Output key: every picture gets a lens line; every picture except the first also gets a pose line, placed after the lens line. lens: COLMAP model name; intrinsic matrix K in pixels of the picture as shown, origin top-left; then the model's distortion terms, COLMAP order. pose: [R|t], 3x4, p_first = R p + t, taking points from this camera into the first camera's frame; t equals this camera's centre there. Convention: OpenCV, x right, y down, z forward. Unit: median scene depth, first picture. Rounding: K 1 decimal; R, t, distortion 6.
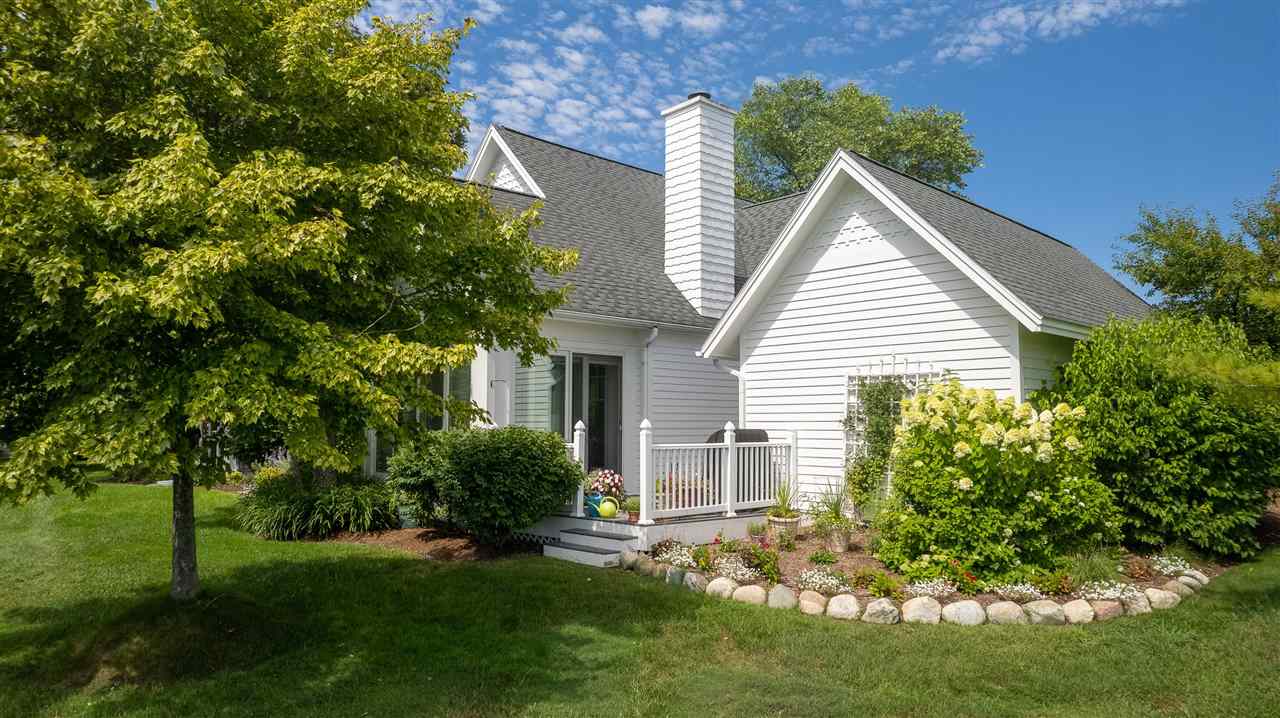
lens RADIAL K [[821.9, 0, 640.0], [0, 821.9, 359.0], [0, 0, 1]] dist [-0.006321, -0.000207]
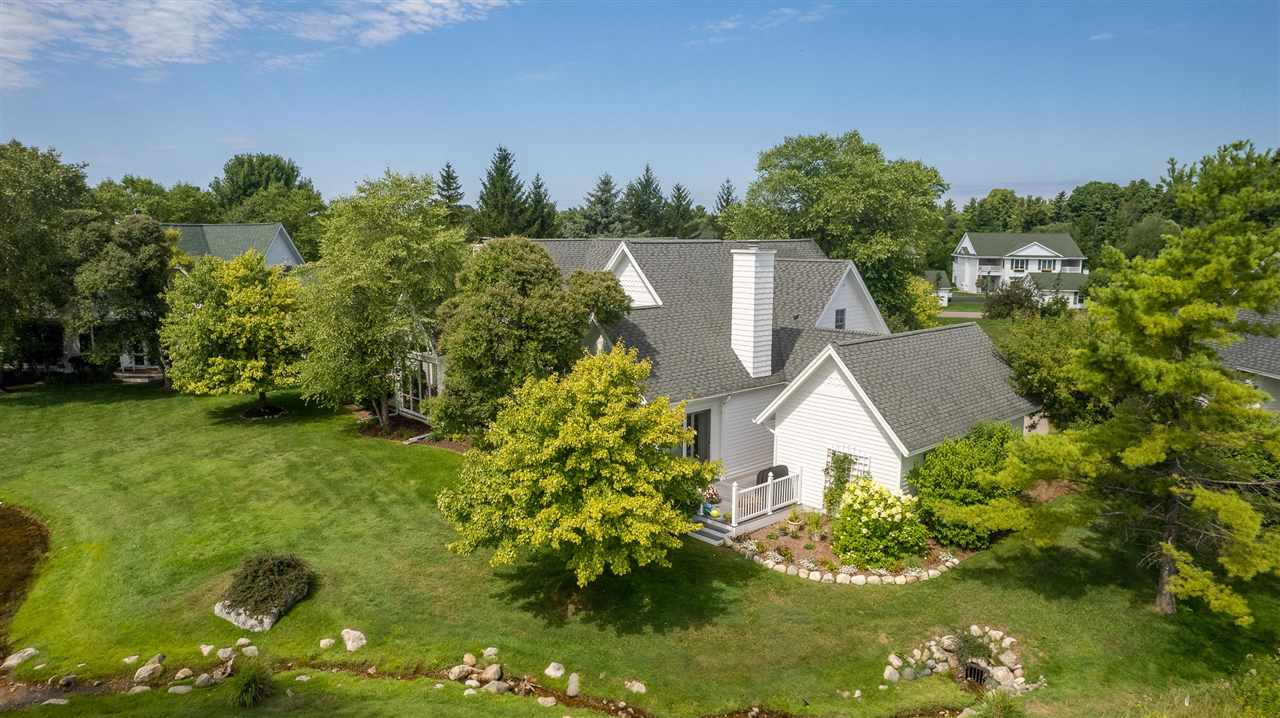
lens RADIAL K [[821.9, 0, 640.0], [0, 821.9, 359.0], [0, 0, 1]] dist [-0.006321, -0.000207]
pose [[0.999945, 0.006209, -0.008456, -0.289268], [-0.004000, 0.970799, 0.239862, -0.966233], [0.009699, -0.239814, 0.970770, -1.359771]]
